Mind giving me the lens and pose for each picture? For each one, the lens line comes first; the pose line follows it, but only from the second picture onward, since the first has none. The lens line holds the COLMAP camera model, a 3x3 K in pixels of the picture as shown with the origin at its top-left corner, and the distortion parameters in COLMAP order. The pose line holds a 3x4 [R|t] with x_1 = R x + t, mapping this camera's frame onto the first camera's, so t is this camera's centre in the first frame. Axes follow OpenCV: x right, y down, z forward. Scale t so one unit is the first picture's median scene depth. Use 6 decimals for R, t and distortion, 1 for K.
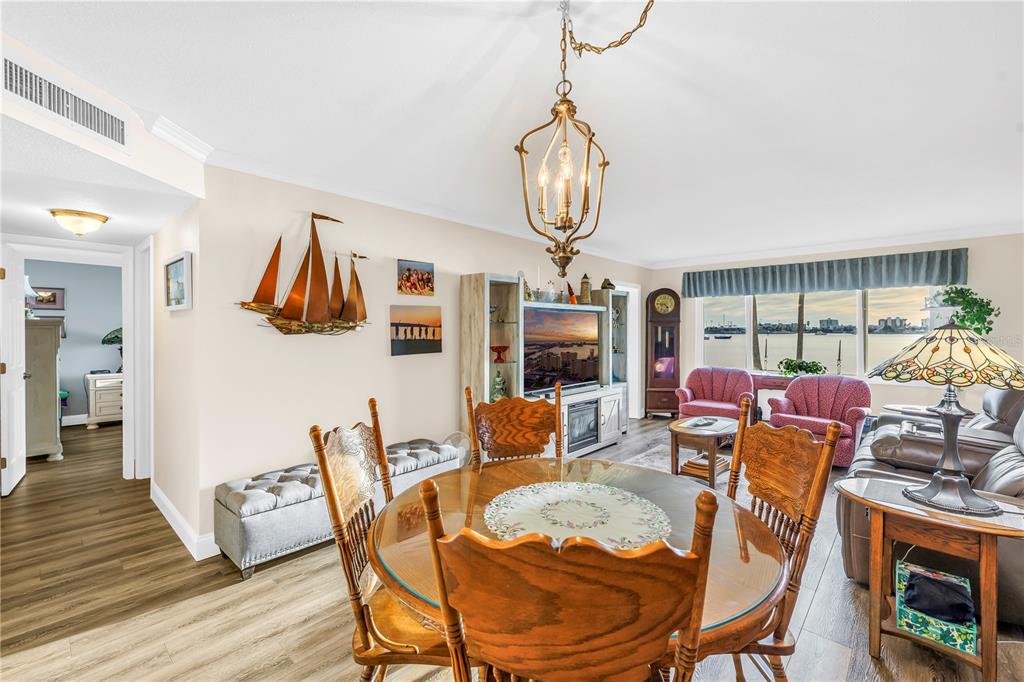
lens RADIAL K [[454.4, 0, 511.8], [0, 454.4, 328.1], [0, 0, 1]] dist [0.001668, 0.000246]
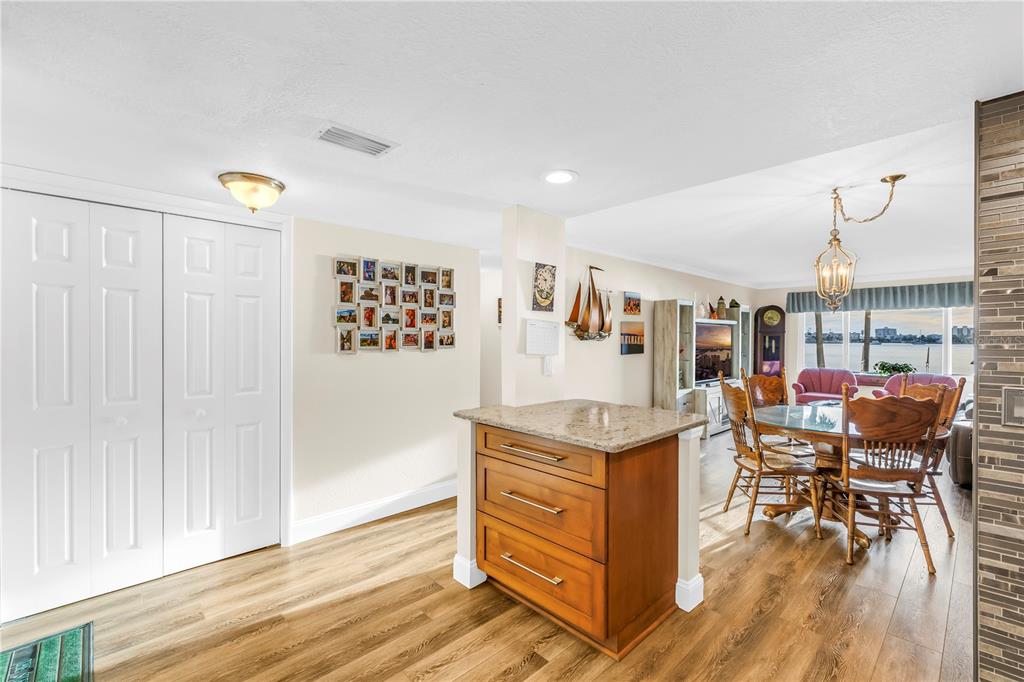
lens RADIAL K [[441.1, 0, 510.8], [0, 441.1, 339.0], [0, 0, 1]] dist [0.000679, -0.000207]
pose [[0.995433, 0.003320, -0.095400, -0.402086], [-0.002815, 0.999981, 0.005426, 0.000439], [0.095416, -0.005133, 0.995424, -0.424567]]
